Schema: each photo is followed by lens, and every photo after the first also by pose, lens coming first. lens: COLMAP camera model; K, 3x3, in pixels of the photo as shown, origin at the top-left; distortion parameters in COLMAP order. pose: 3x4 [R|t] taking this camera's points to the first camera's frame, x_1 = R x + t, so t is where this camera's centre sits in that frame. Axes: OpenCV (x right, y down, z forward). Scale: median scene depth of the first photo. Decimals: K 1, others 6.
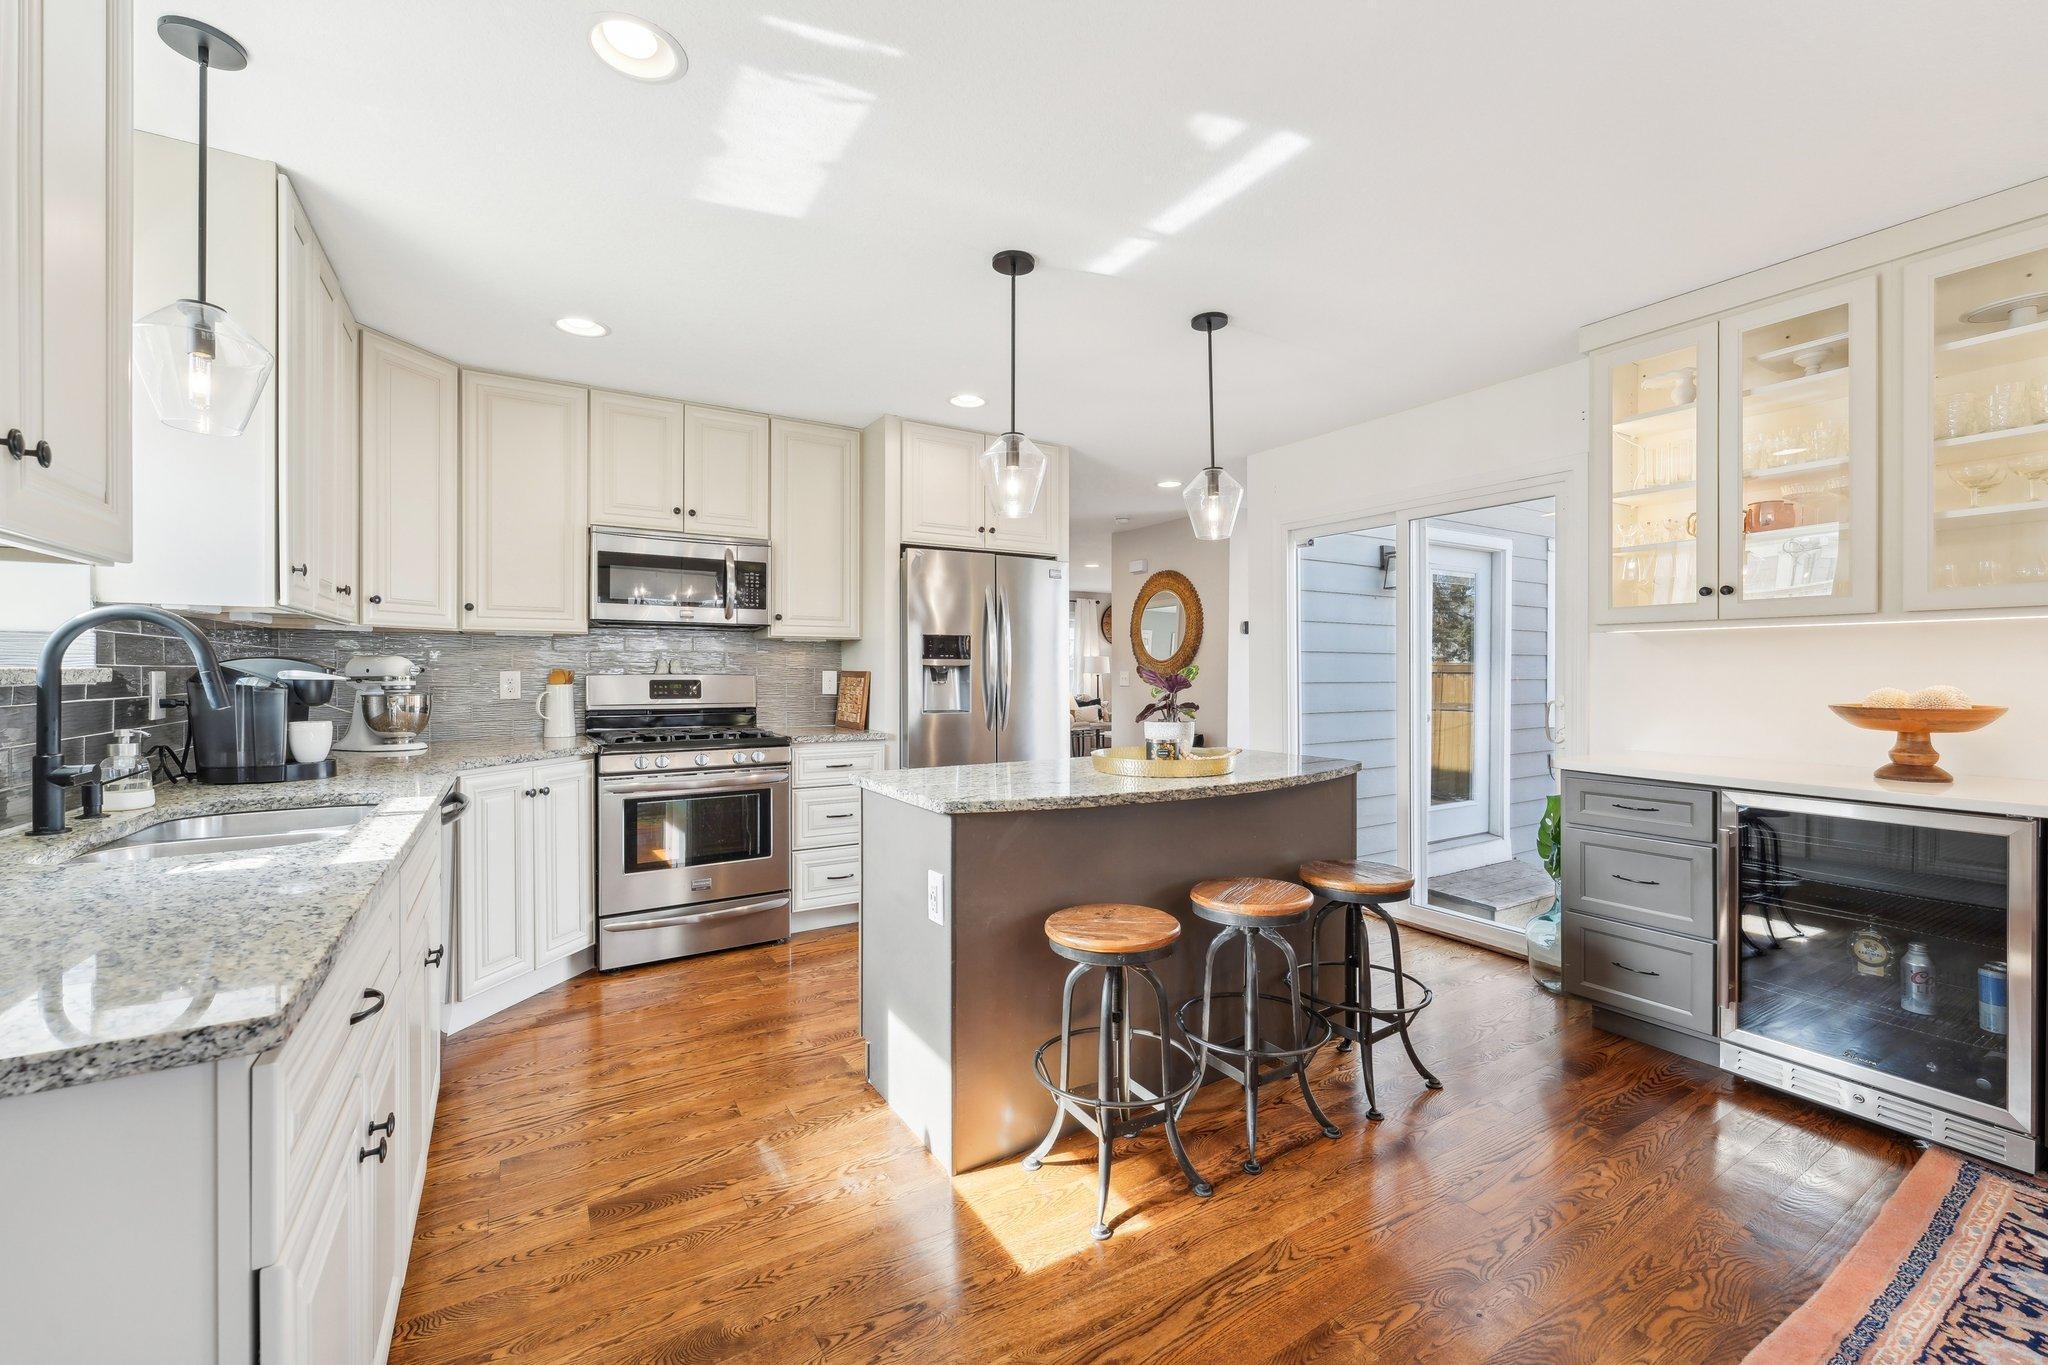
lens RADIAL K [[829.8, 0, 1029.4], [0, 829.8, 673.8], [0, 0, 1]] dist [0.000390, 0.000052]
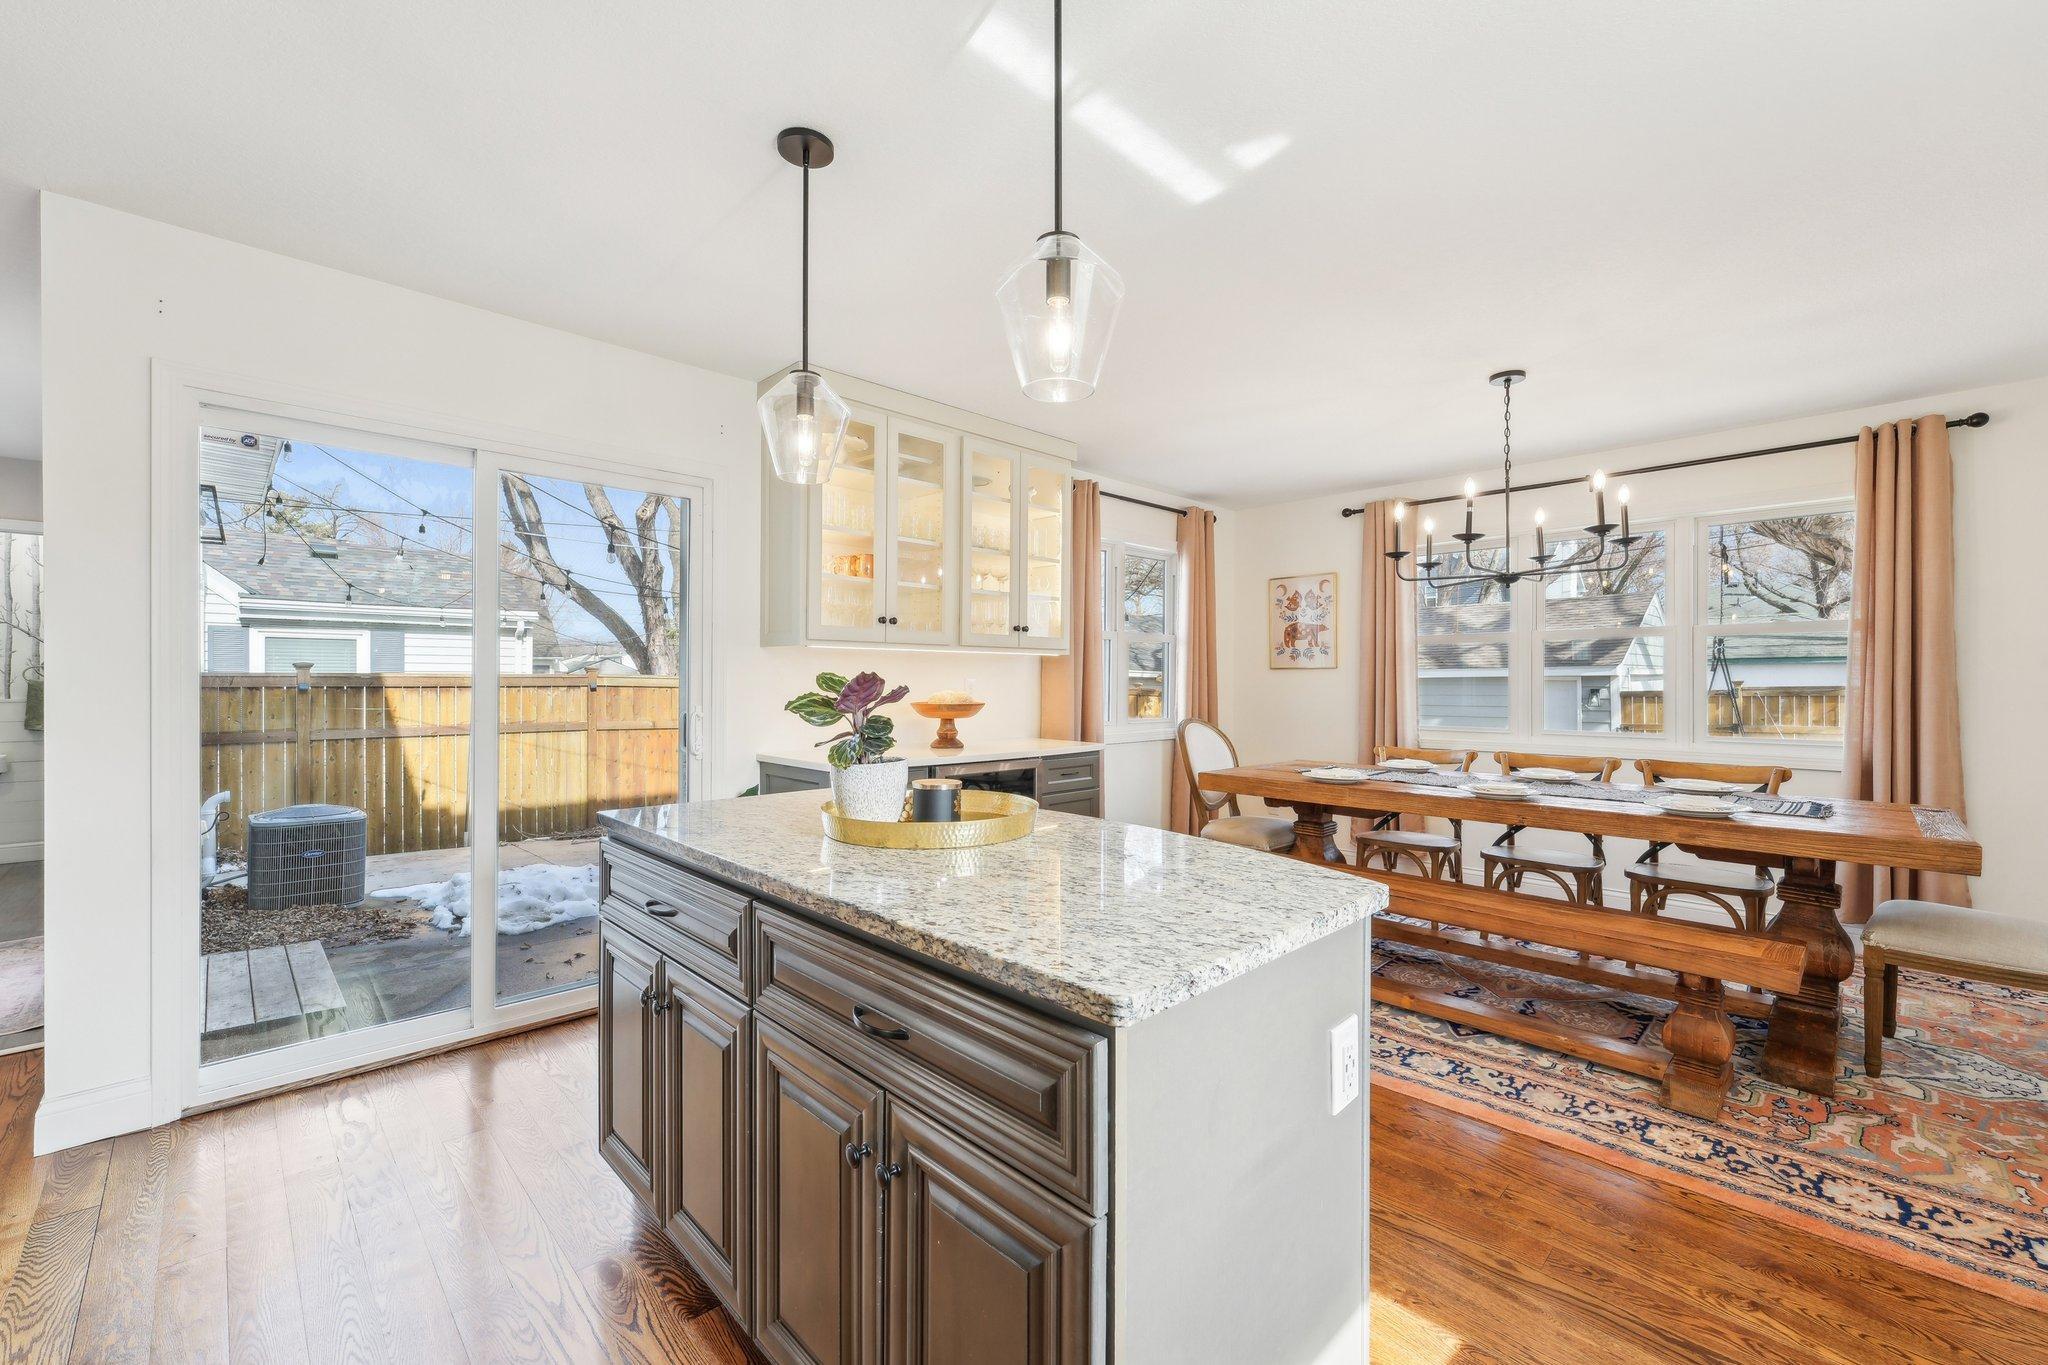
lens RADIAL K [[829.8, 0, 1029.9], [0, 829.8, 683.0], [0, 0, 1]] dist [0.000390, 0.000052]
pose [[-0.218108, -0.002023, 0.975923, -0.387646], [0.001279, 0.999996, 0.002359, -0.002189], [-0.975924, 0.001763, -0.218104, 0.813303]]
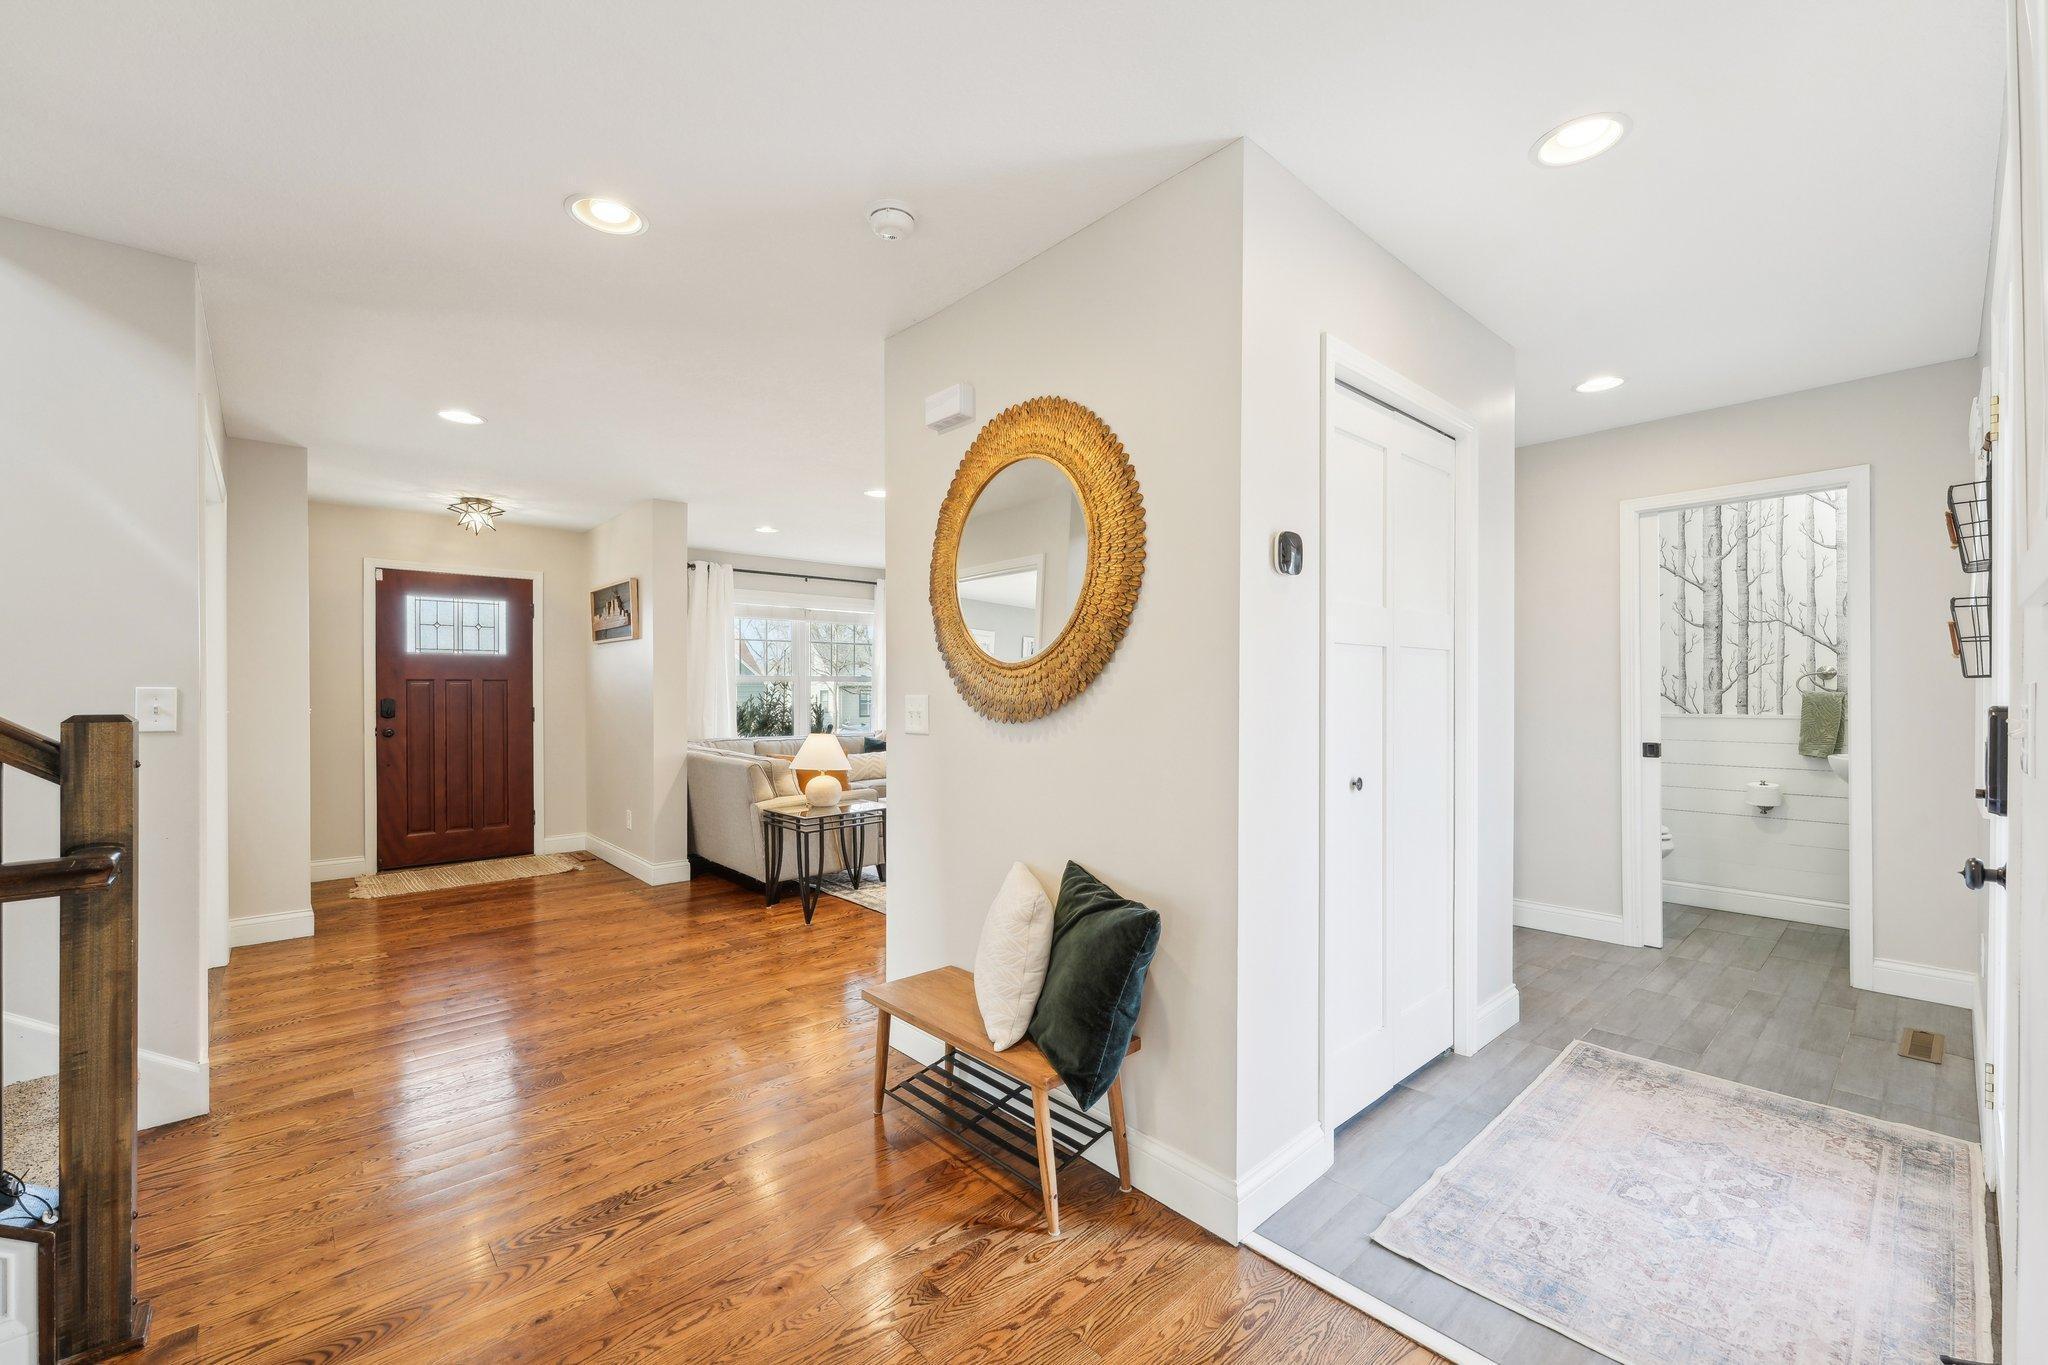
lens RADIAL K [[829.8, 0, 1025.1], [0, 829.8, 692.4], [0, 0, 1]] dist [0.000390, 0.000052]
pose [[0.984622, -0.004855, 0.174630, 0.204216], [0.006153, 0.999957, -0.006888, -0.003703], [-0.174590, 0.007857, 0.984610, 1.306774]]
